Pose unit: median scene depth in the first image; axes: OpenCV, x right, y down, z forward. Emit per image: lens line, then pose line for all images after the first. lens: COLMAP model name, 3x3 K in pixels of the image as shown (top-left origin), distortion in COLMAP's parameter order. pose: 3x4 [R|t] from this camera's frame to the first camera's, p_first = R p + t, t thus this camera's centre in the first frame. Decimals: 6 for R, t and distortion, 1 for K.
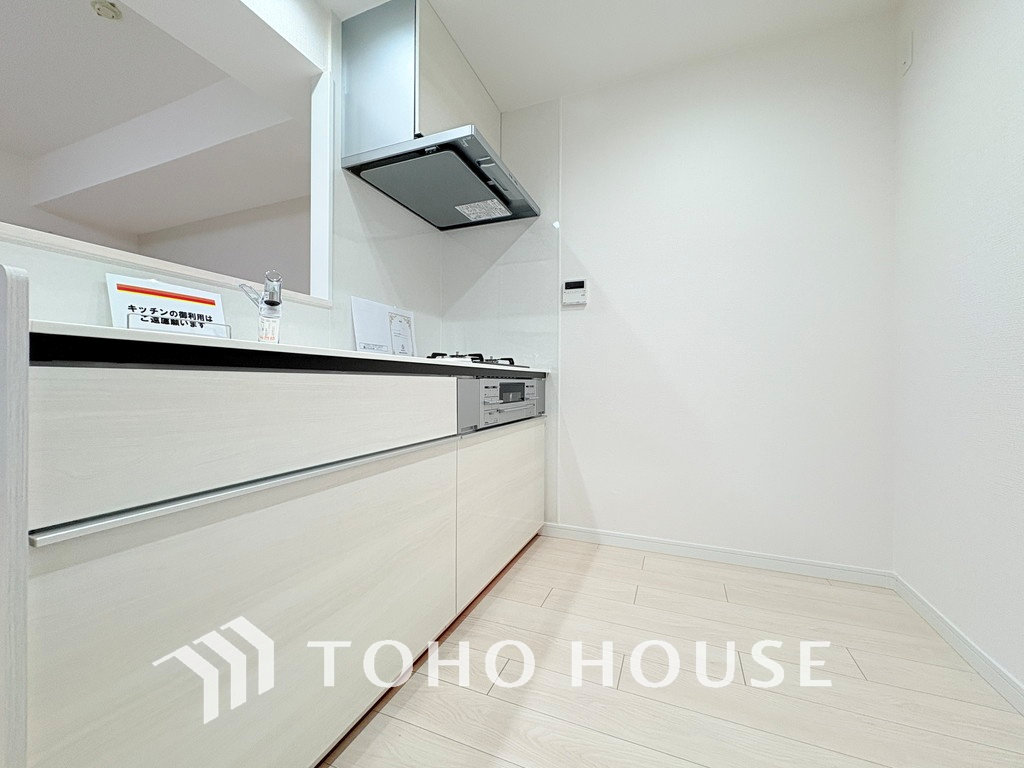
lens RADIAL K [[408.1, 0, 512.0], [0, 408.1, 384.0], [0, 0, 1]] dist [0.000515, -0.000746]
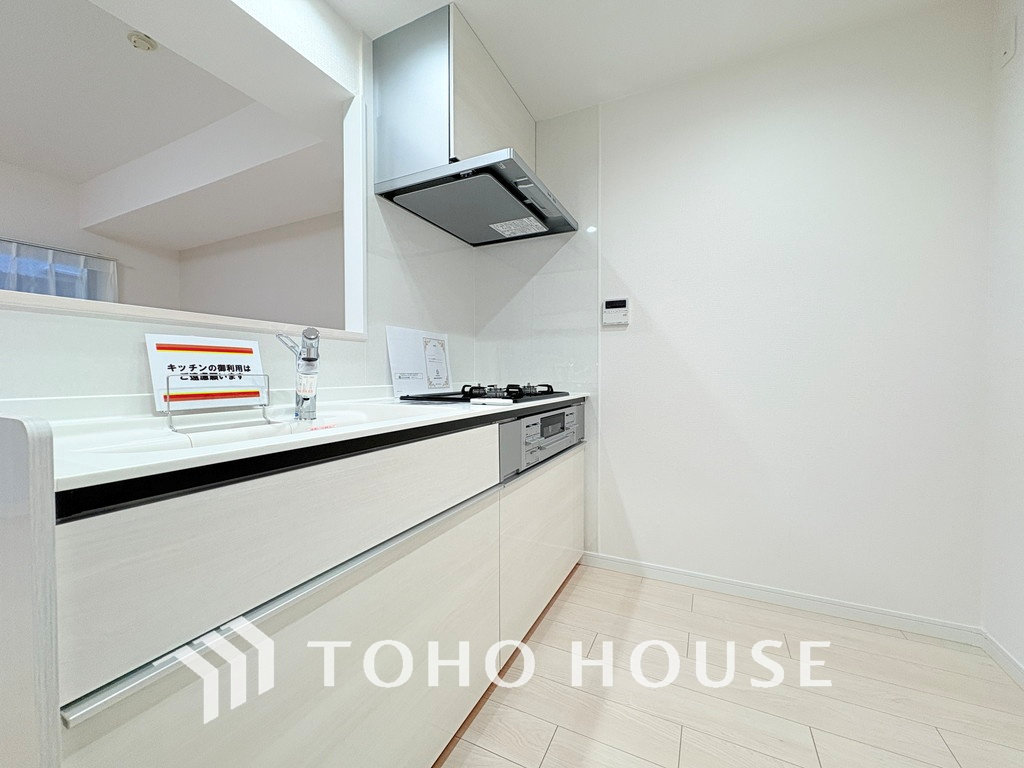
lens RADIAL K [[408.1, 0, 512.0], [0, 408.1, 384.0], [0, 0, 1]] dist [-0.000512, 0.000176]
pose [[0.997875, -0.006426, -0.064842, -0.031784], [0.007685, 0.999786, 0.019185, -0.093783], [0.064705, -0.019643, 0.997711, 0.044947]]
